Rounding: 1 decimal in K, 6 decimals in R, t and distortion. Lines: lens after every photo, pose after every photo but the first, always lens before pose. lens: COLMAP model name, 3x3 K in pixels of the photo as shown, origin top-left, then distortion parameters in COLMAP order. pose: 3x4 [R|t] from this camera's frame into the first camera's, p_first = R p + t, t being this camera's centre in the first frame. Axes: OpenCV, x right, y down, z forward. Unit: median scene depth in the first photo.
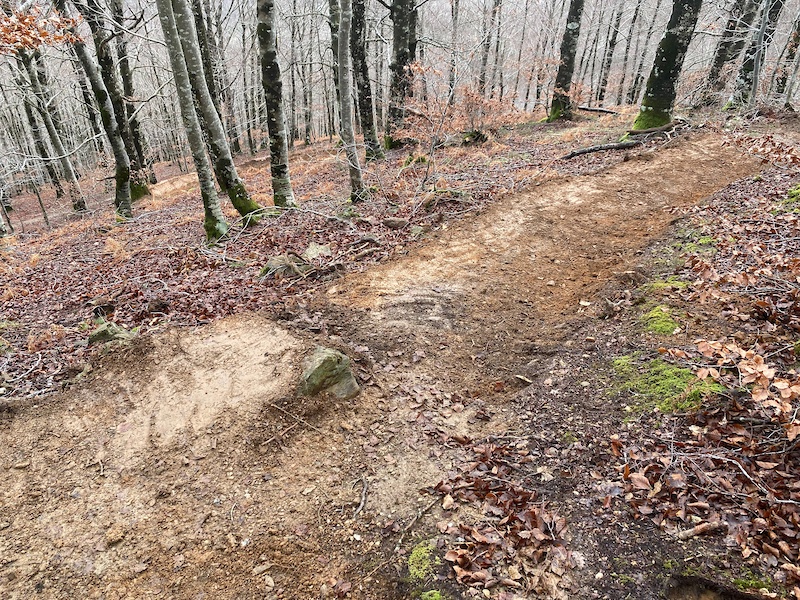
lens RADIAL K [[605.3, 0, 400.0], [0, 605.3, 300.0], [0, 0, 1]] dist [0.049805, -0.094781]
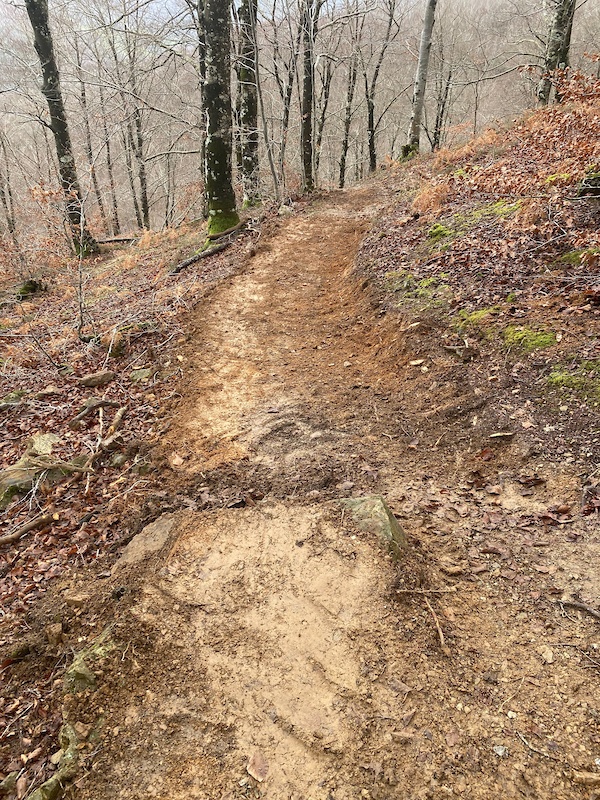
lens RADIAL K [[605.3, 0, 300.0], [0, 605.3, 400.0], [0, 0, 1]] dist [0.049805, -0.094781]
pose [[0.751438, -0.357331, 0.554667, -0.374943], [0.392817, 0.917719, 0.059049, -0.066169], [-0.530129, 0.173511, 0.829974, 0.292532]]
